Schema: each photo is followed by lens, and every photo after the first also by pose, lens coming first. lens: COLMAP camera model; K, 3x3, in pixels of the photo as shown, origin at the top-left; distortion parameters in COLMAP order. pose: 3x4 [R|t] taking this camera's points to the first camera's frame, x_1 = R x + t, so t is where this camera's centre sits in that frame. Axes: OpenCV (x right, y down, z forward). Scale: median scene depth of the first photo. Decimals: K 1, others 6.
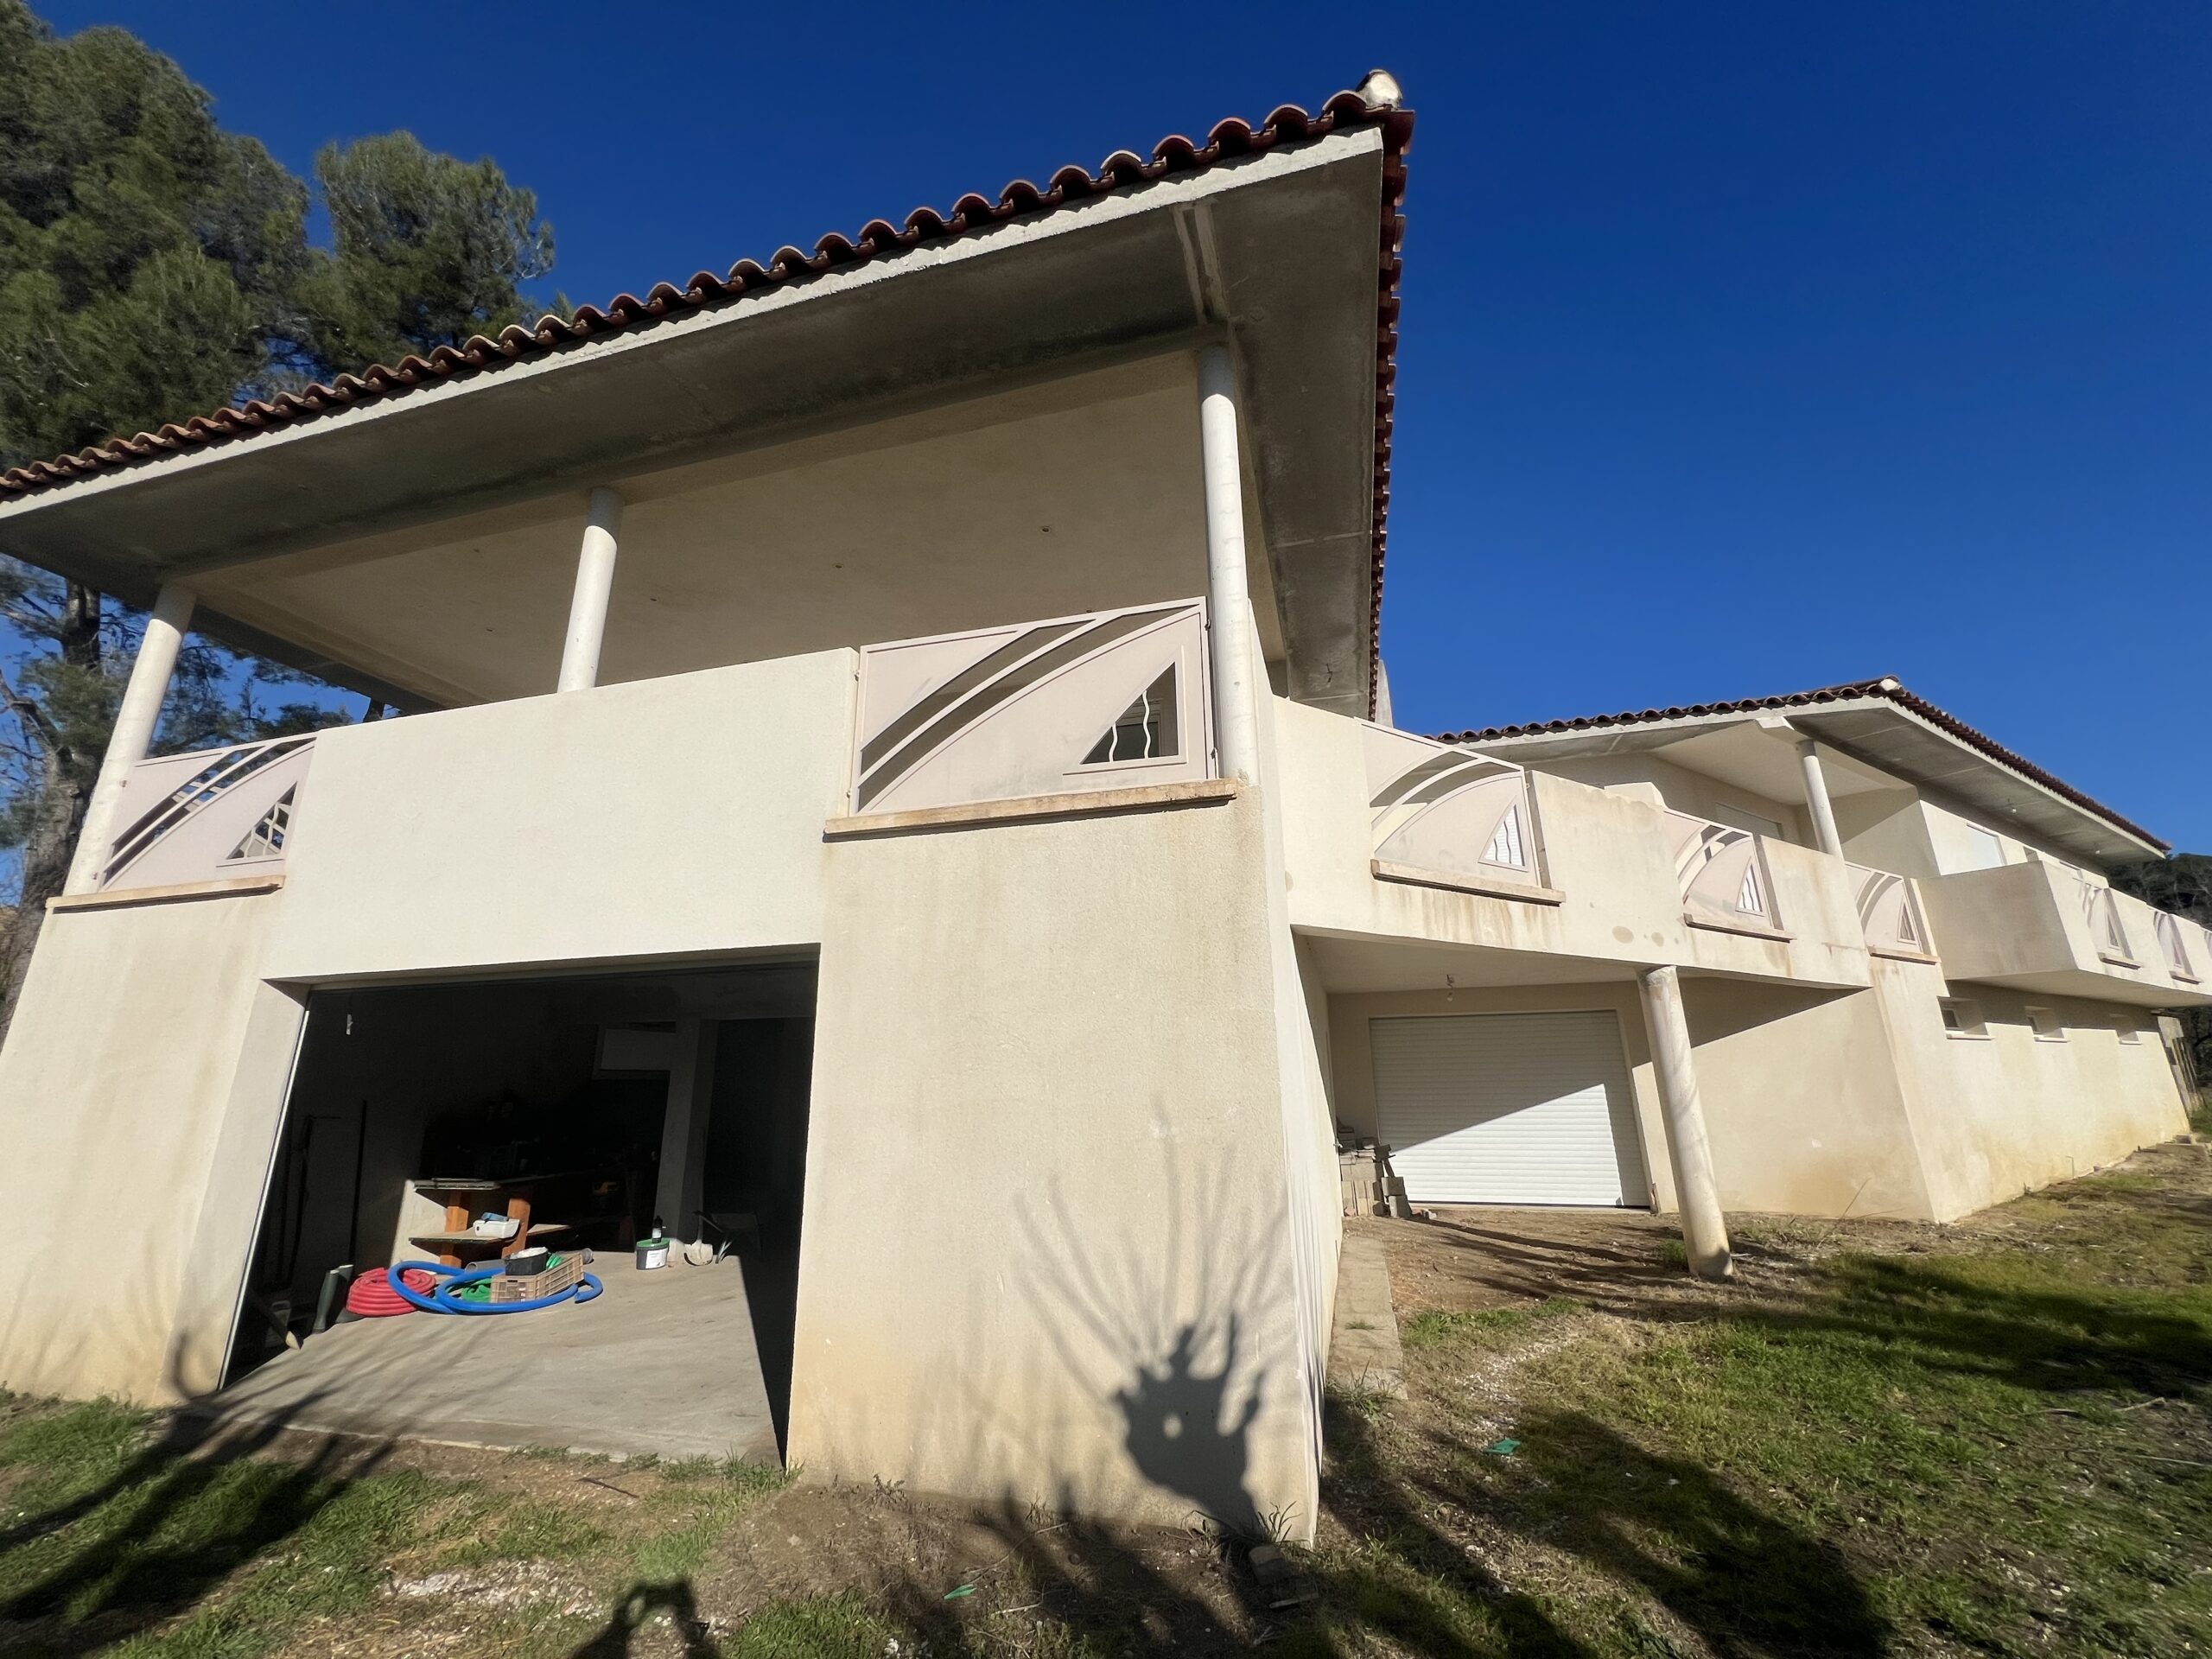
lens RADIAL K [[882.6, 0, 1096.9], [0, 882.6, 824.6], [0, 0, 1]] dist [-0.003208, 0.000739]
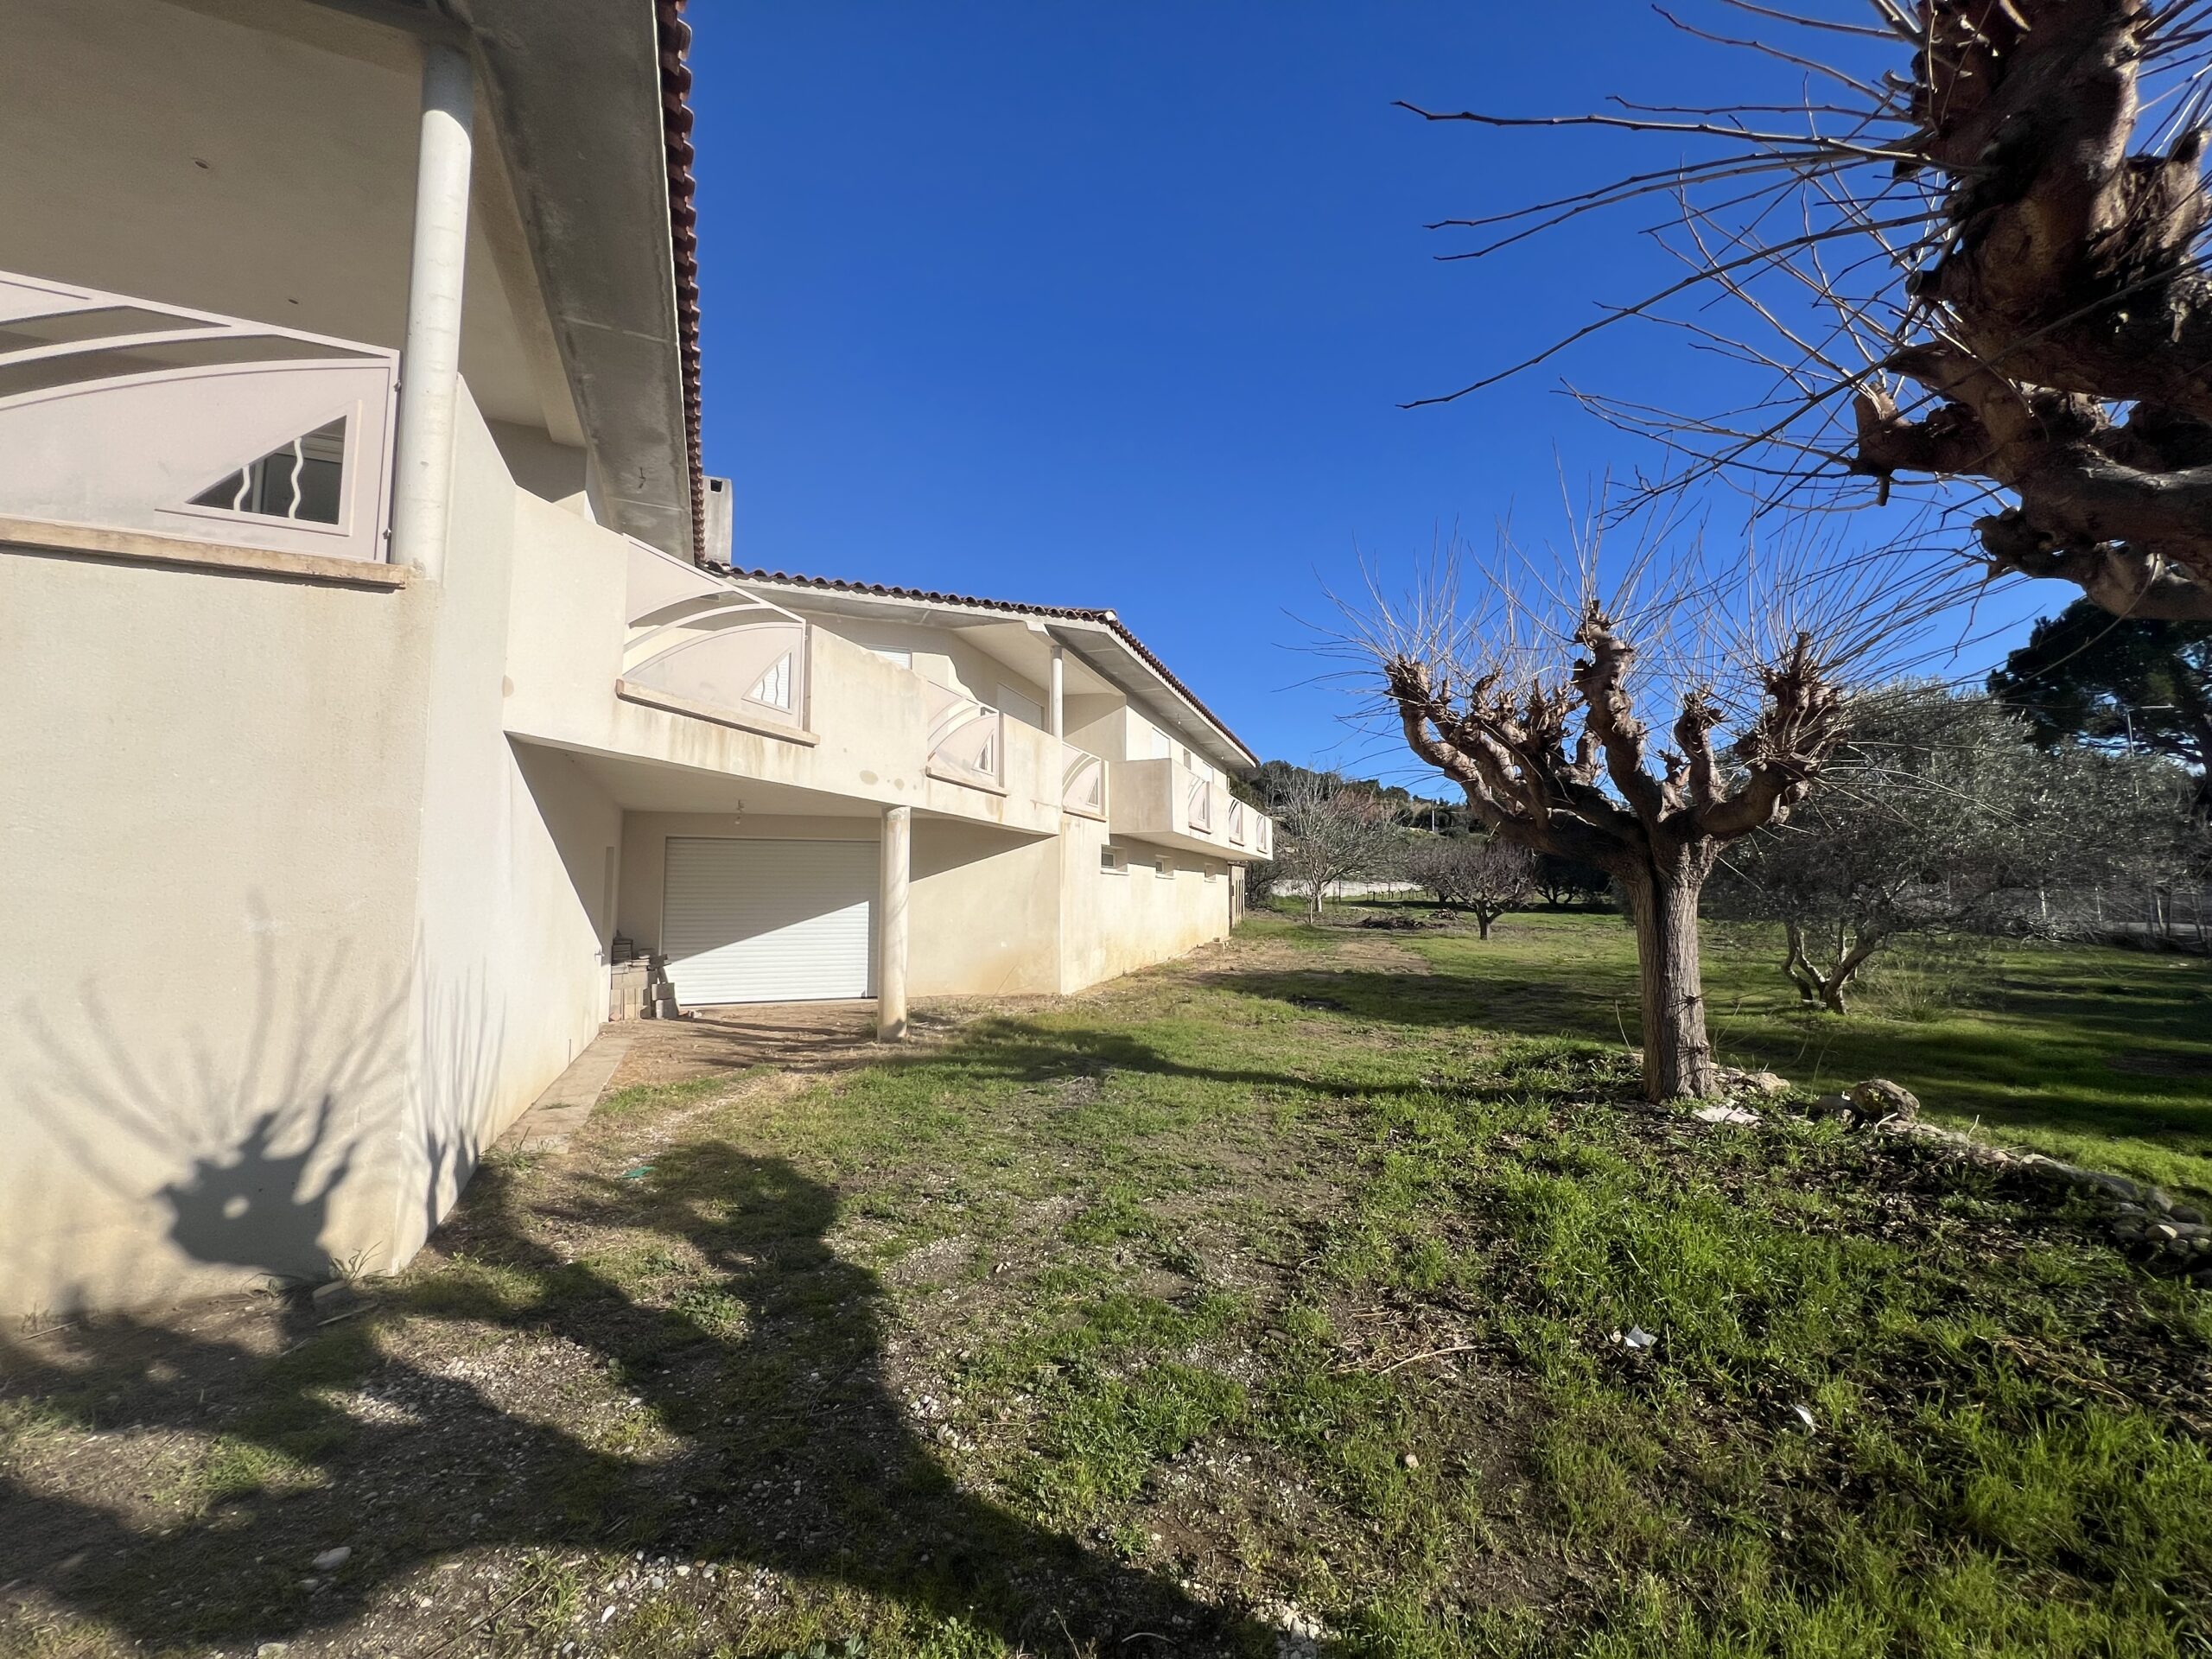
lens RADIAL K [[882.6, 0, 1101.6], [0, 882.6, 822.9], [0, 0, 1]] dist [-0.003208, 0.000739]
pose [[0.773270, 0.065335, 0.630702, 0.111495], [-0.182947, 0.975365, 0.123263, -0.027048], [-0.607111, -0.210700, 0.766174, -0.162081]]
